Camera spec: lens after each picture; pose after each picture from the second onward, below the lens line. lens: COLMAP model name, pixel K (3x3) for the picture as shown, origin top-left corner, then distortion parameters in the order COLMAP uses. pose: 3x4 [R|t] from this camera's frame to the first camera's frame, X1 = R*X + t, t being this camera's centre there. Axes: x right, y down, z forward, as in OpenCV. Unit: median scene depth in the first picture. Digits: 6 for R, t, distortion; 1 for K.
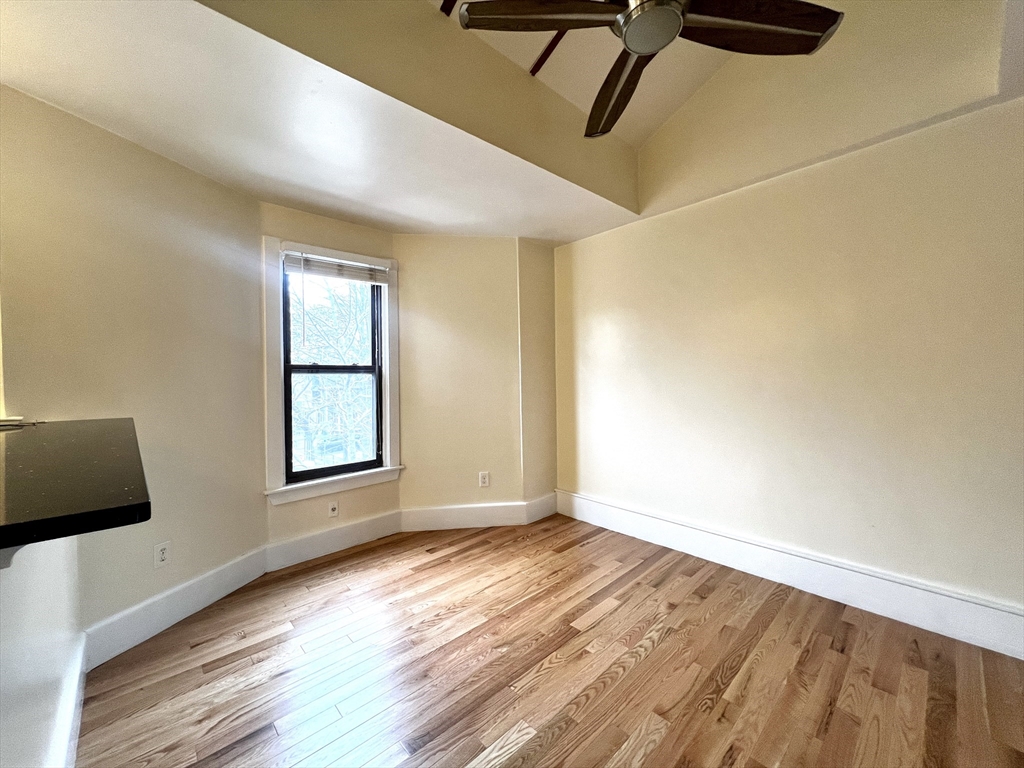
lens RADIAL K [[405.6, 0, 499.0], [0, 405.6, 378.7], [0, 0, 1]] dist [-0.001201, -0.000930]
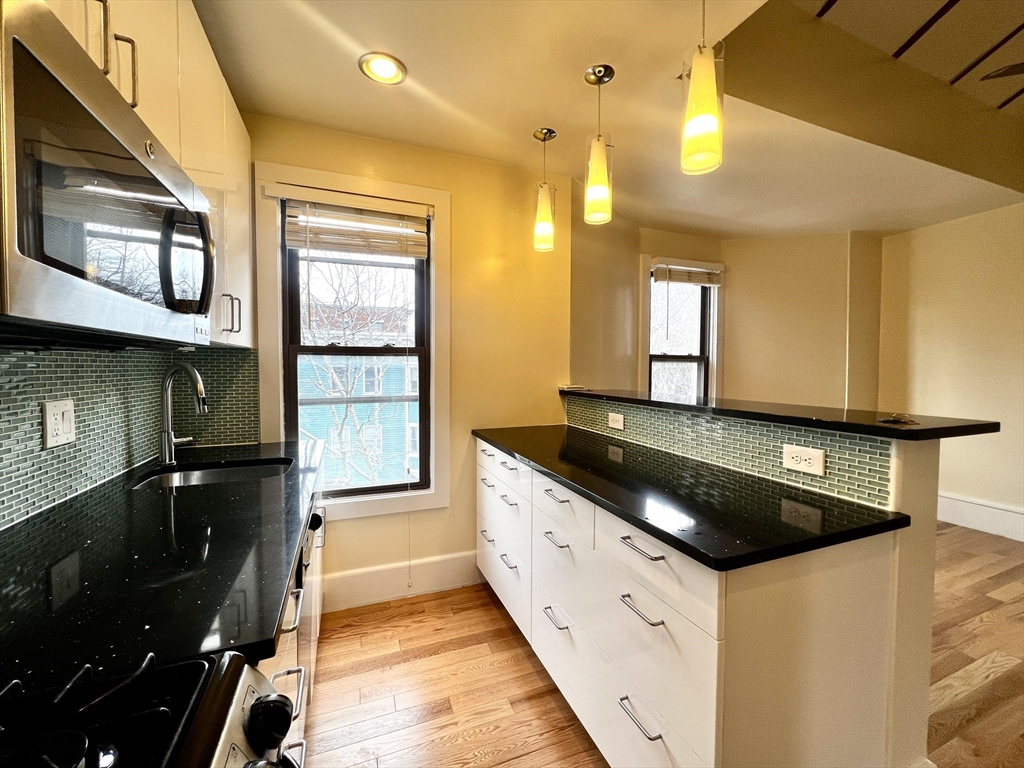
lens RADIAL K [[407.1, 0, 503.8], [0, 407.1, 378.6], [0, 0, 1]] dist [-0.004340, -0.000303]
pose [[0.934753, 0.020912, -0.354682, -0.451230], [-0.013810, 0.999650, 0.022544, 0.014891], [0.355030, -0.016175, 0.934715, -0.313464]]
